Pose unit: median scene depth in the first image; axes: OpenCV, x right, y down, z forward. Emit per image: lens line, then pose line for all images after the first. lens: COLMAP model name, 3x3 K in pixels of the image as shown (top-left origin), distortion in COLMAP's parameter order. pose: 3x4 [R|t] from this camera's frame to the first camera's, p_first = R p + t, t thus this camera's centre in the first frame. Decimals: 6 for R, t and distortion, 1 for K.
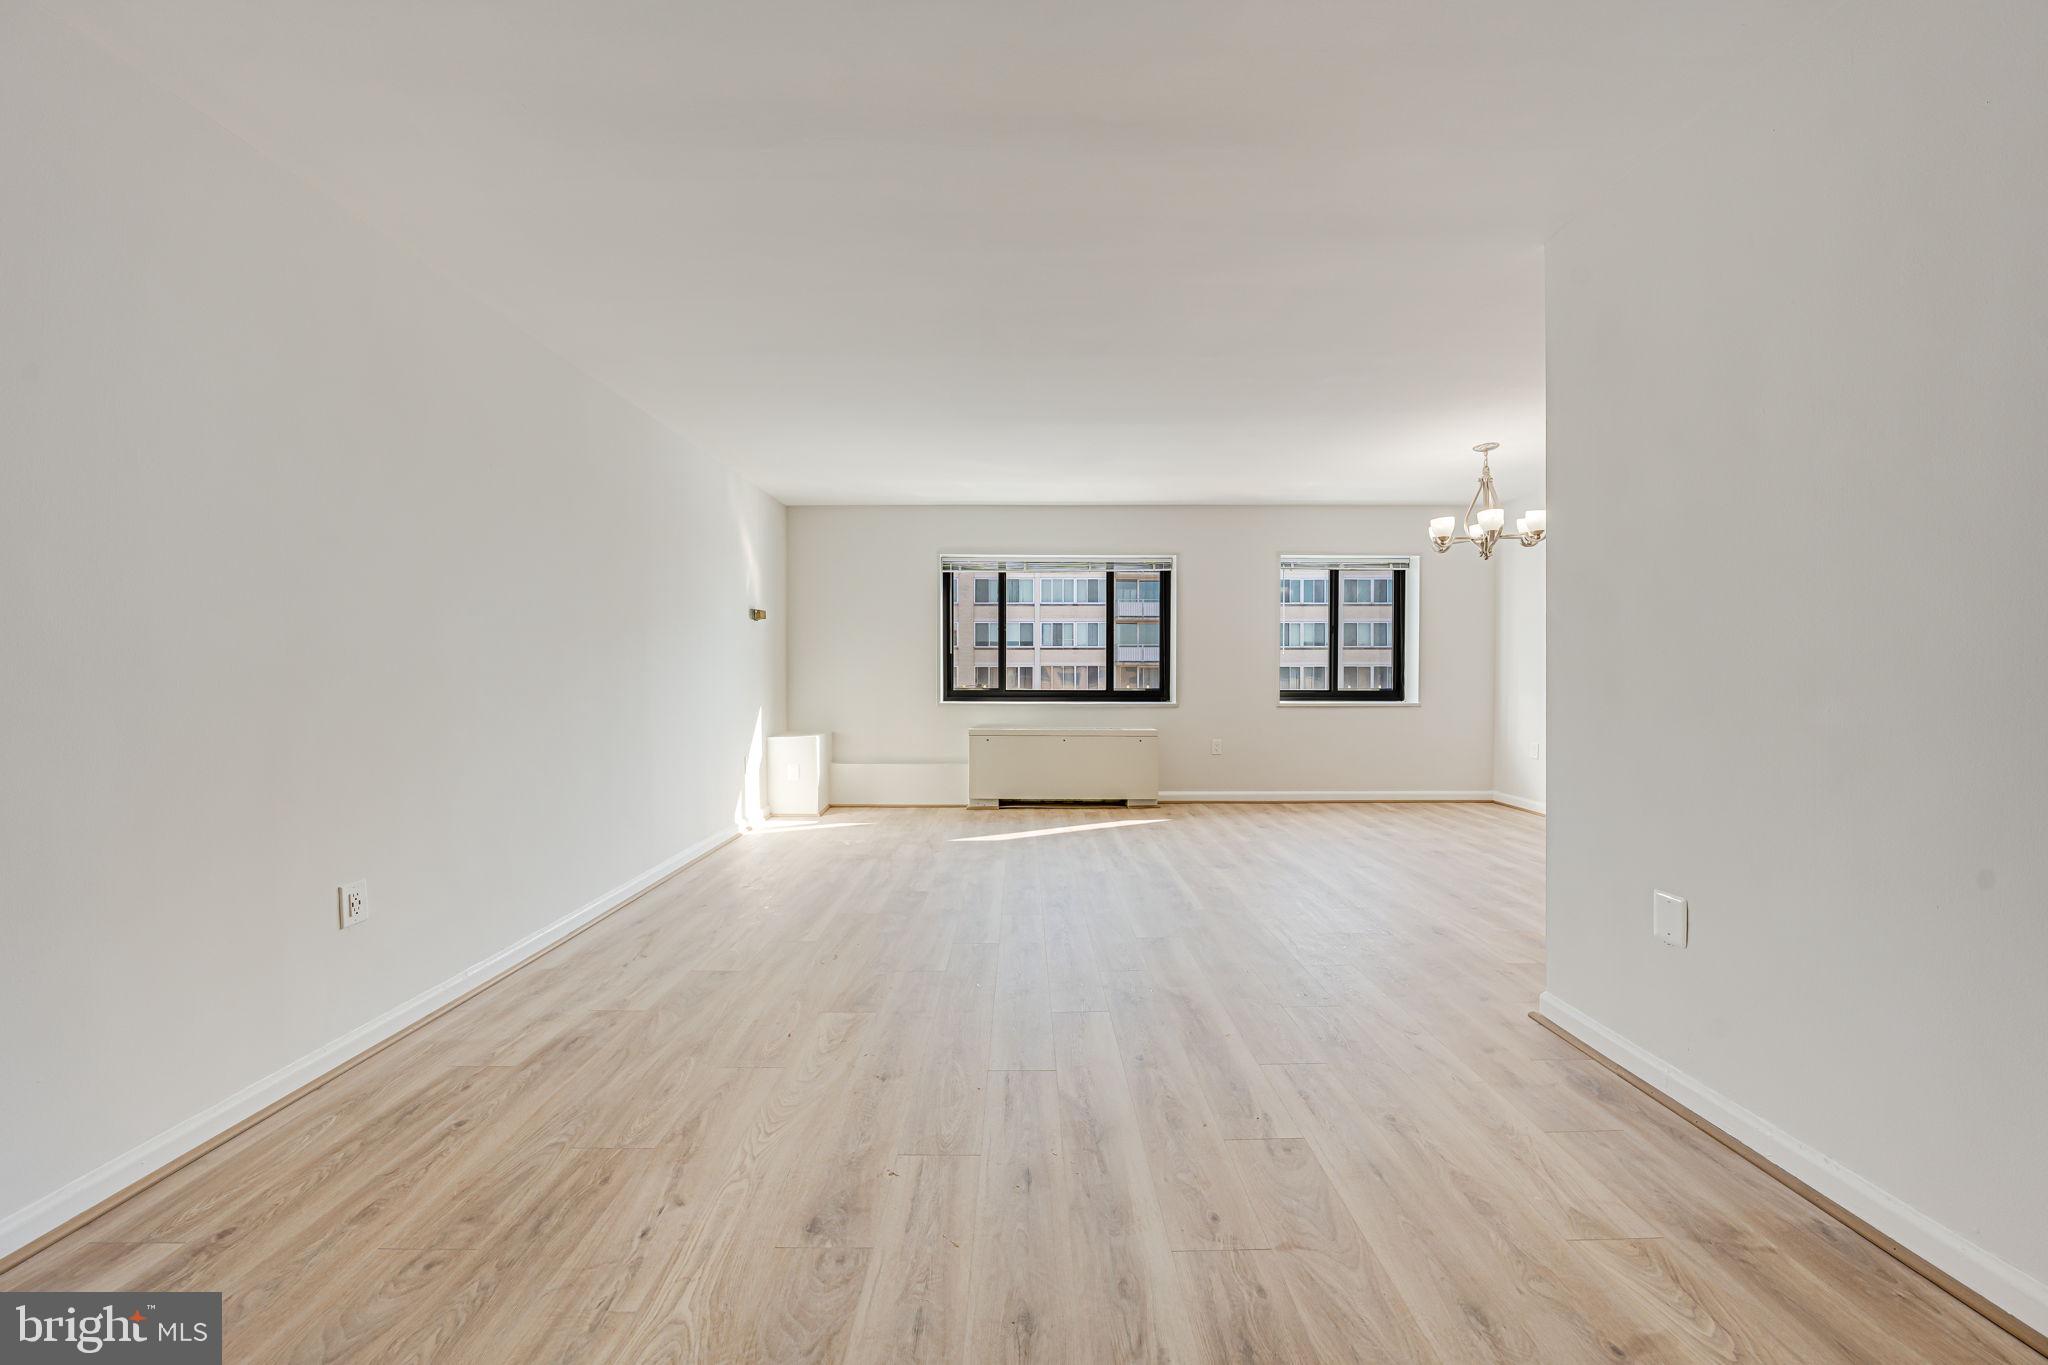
lens RADIAL K [[689.3, 0, 1020.4], [0, 689.3, 678.4], [0, 0, 1]] dist [-0.003850, -0.000245]
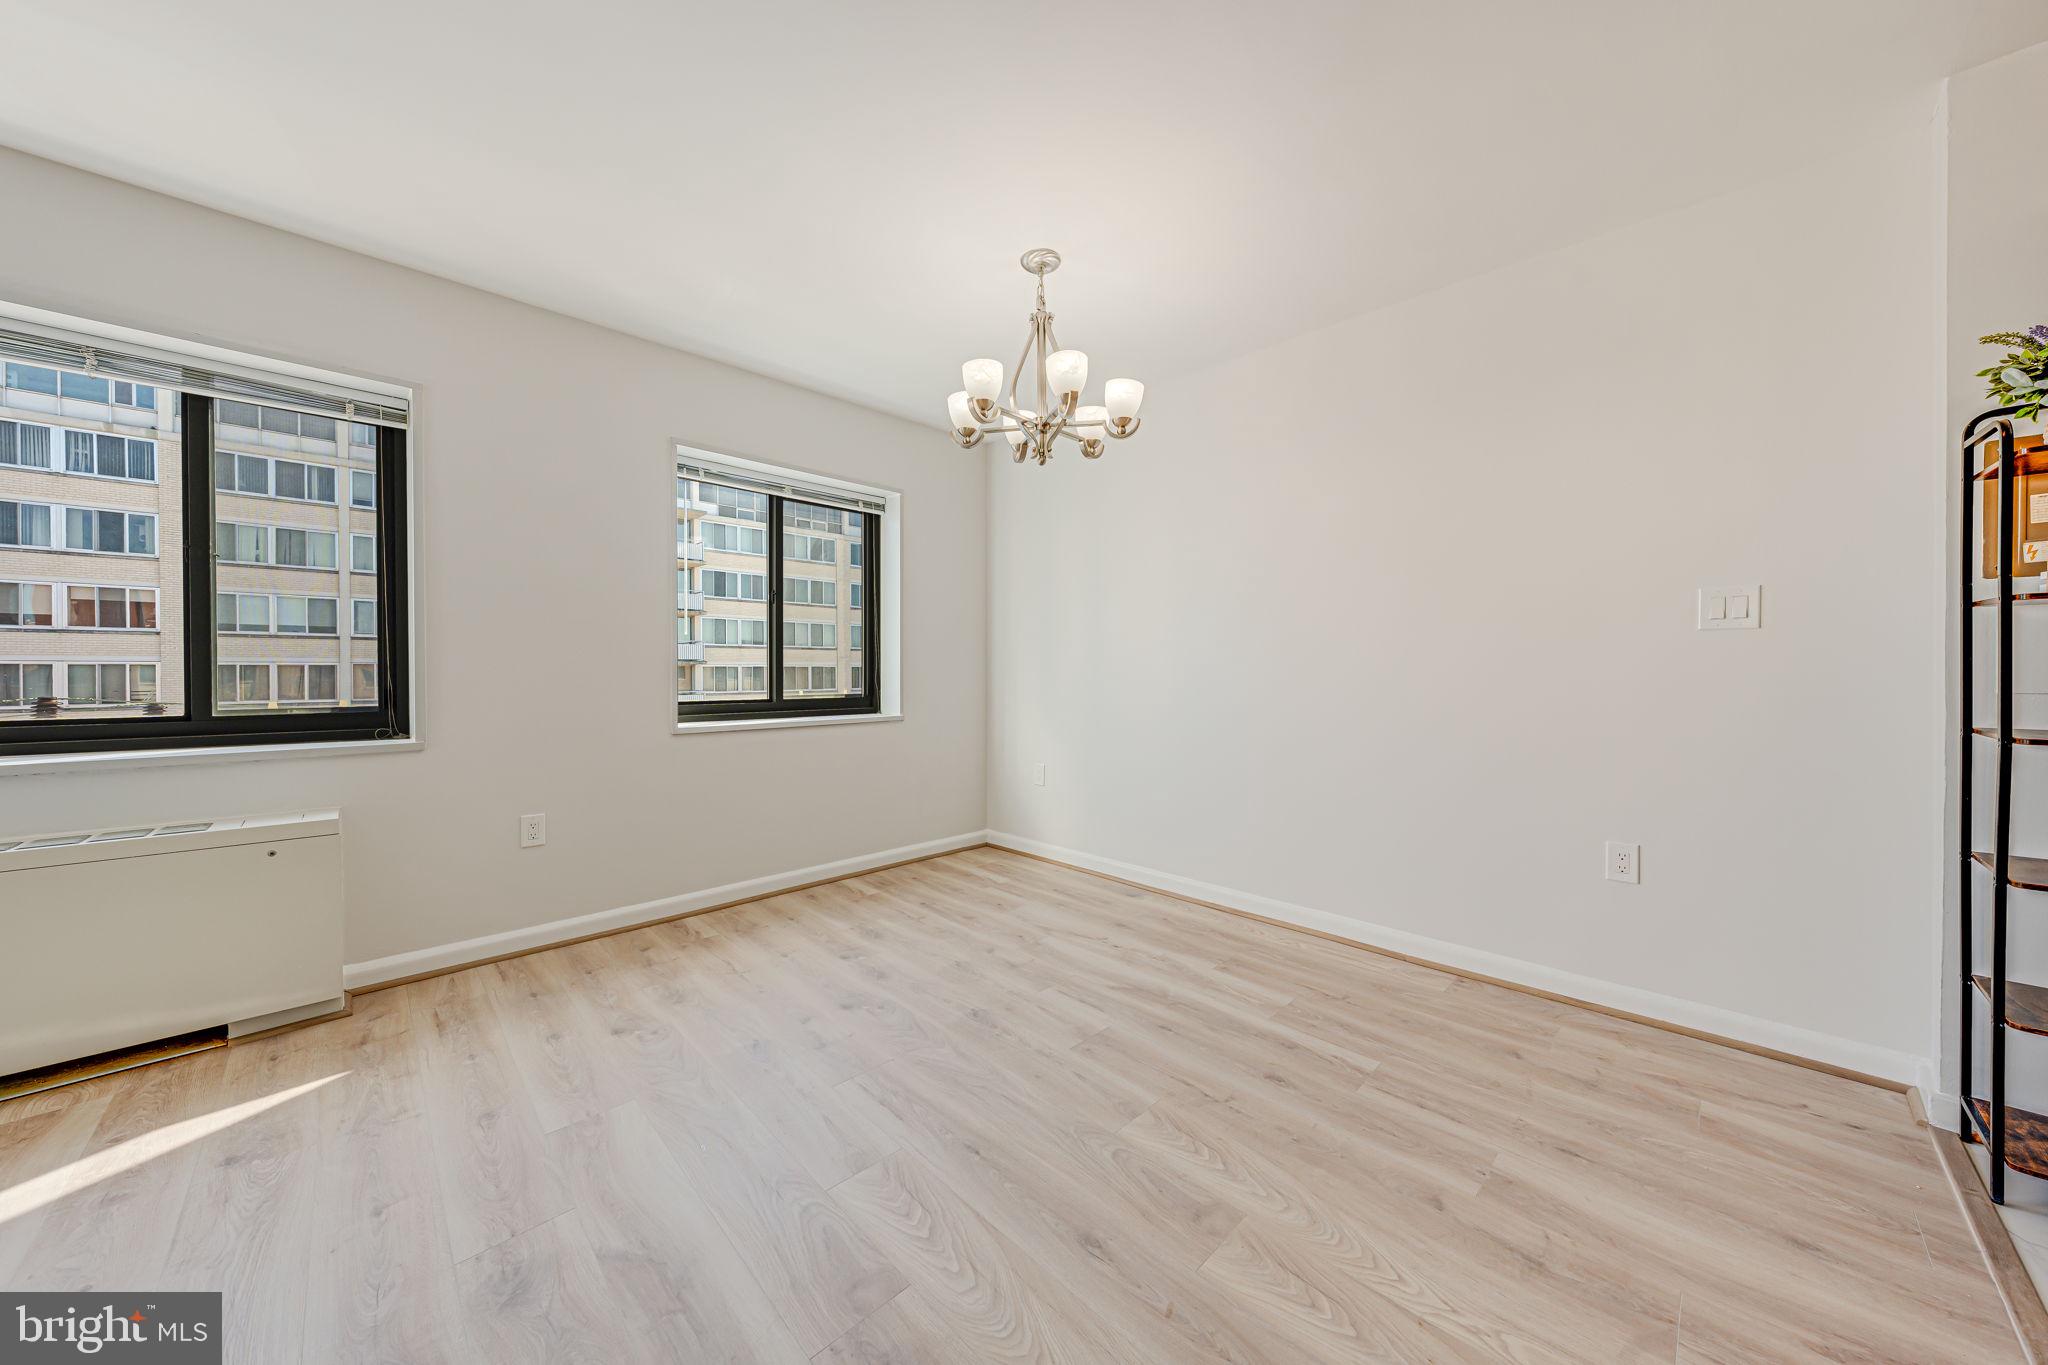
lens RADIAL K [[692.0, 0, 1021.5], [0, 692.0, 678.4], [0, 0, 1]] dist [-0.004053, 0.000334]
pose [[0.716050, -0.007677, 0.698007, 0.203882], [0.008422, 0.999962, 0.002358, -0.000311], [-0.697998, 0.004190, 0.716087, 0.457083]]
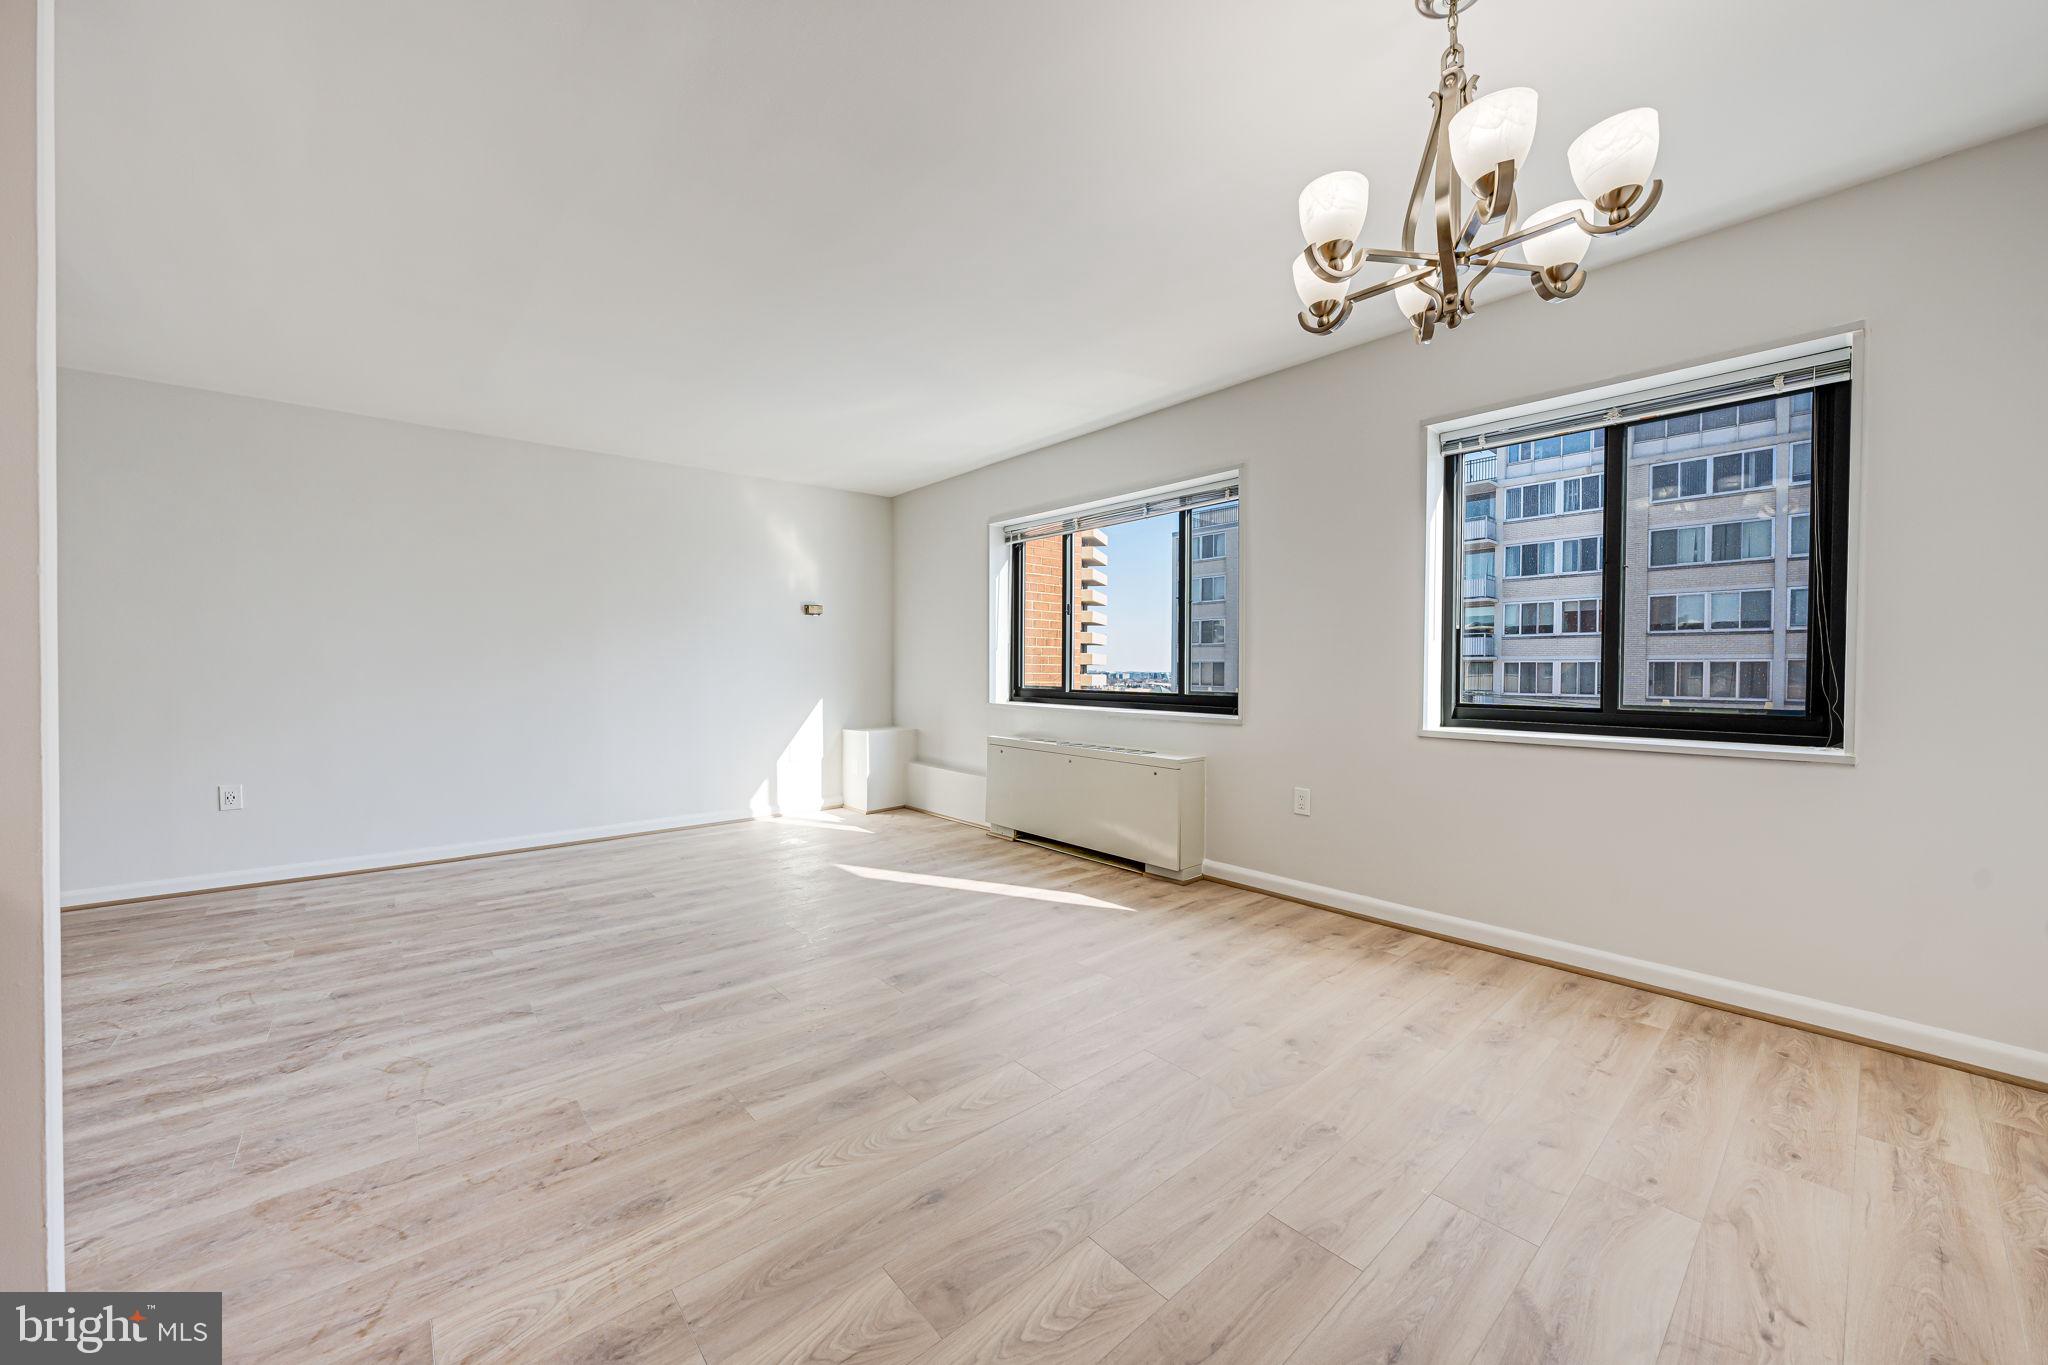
lens RADIAL K [[746.8, 0, 1021.7], [0, 746.8, 678.3], [0, 0, 1]] dist [-0.002695, -0.000167]
pose [[0.656035, 0.012848, -0.754621, 0.612044], [-0.010614, 0.999913, 0.007797, -0.001556], [0.754656, 0.002894, 0.656115, 0.452726]]
